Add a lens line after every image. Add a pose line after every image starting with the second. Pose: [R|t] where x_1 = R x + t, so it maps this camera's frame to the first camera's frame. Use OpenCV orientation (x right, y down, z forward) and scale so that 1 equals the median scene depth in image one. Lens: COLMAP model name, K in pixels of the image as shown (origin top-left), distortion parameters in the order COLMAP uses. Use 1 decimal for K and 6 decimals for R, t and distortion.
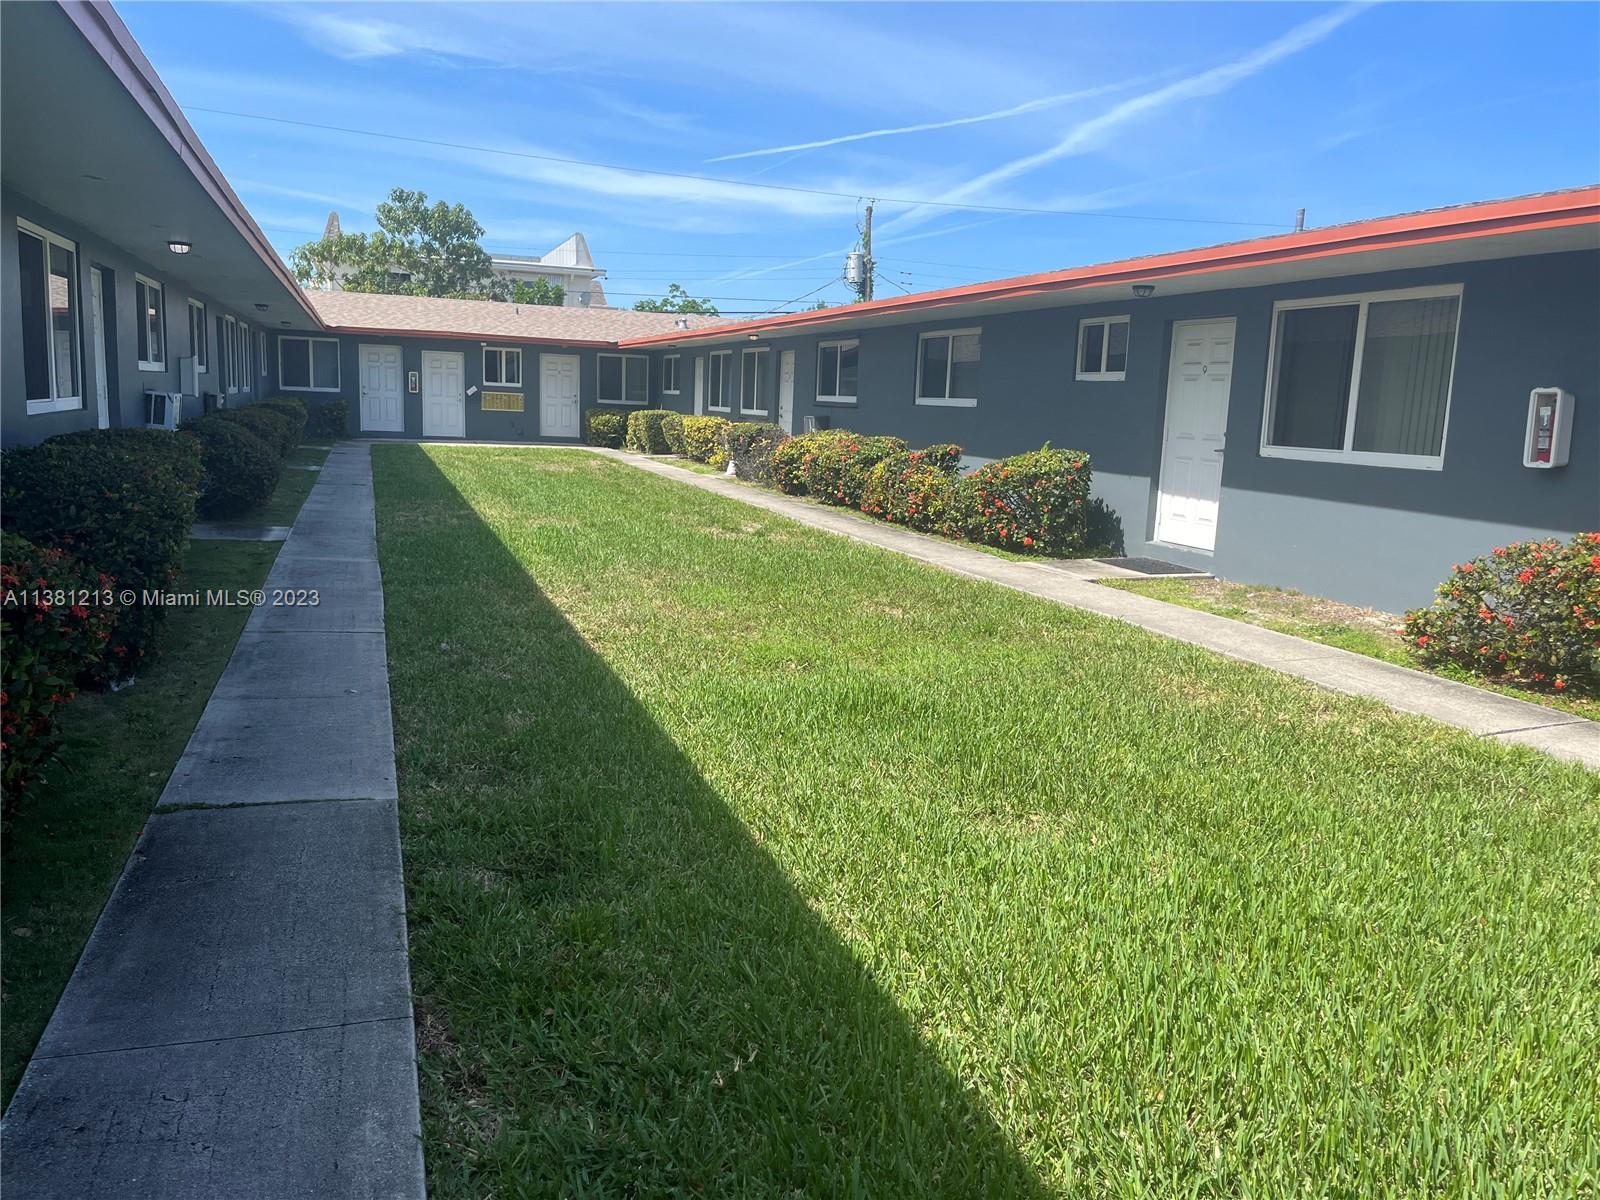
lens RADIAL K [[1213.8, 0, 800.2], [0, 1213.8, 597.5], [0, 0, 1]] dist [0.000996, 0.000101]
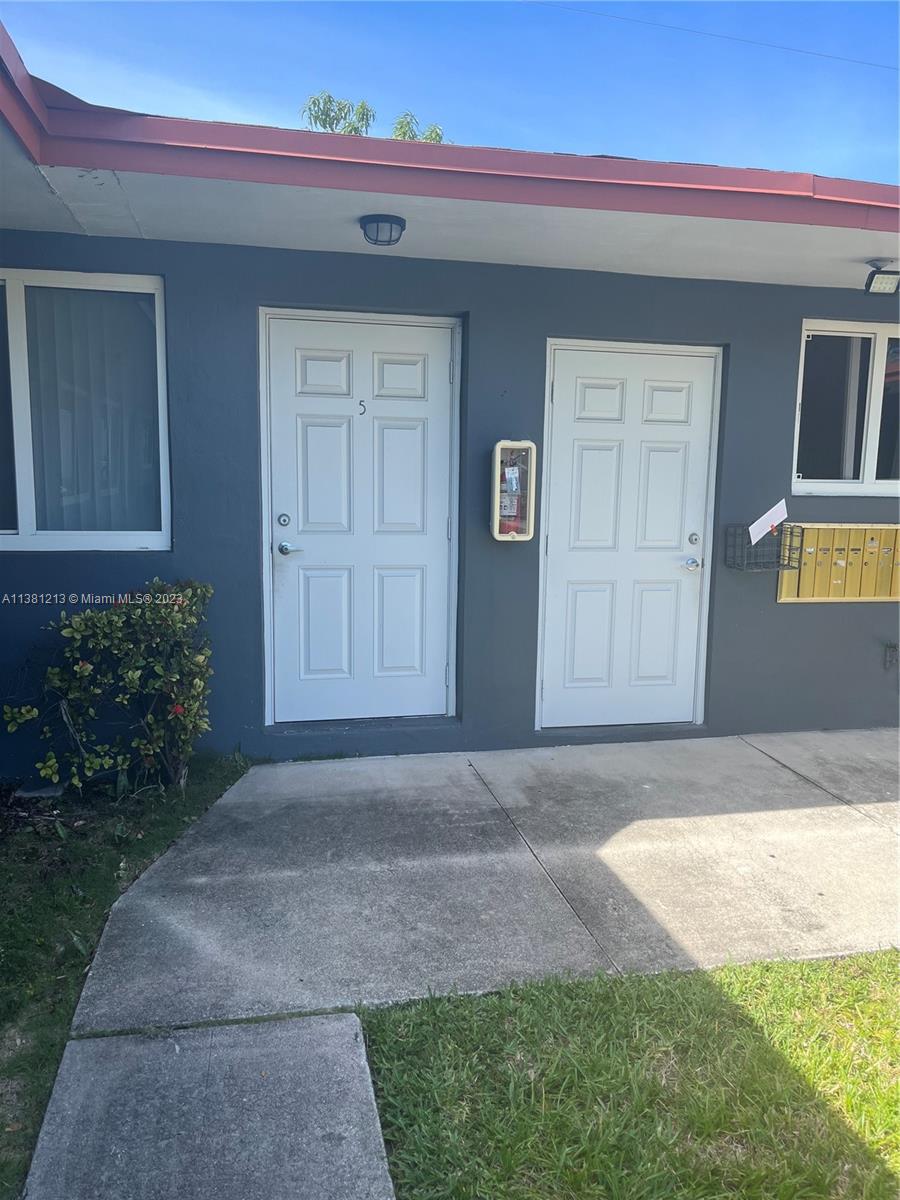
lens RADIAL K [[910.4, 0, 449.9], [0, 910.4, 599.5], [0, 0, 1]] dist [0.000996, 0.000101]
pose [[0.991601, 0.000437, -0.129334, -0.307129], [-0.001630, 0.999957, -0.009124, -0.156470], [0.129324, 0.009258, 0.991559, 0.839687]]
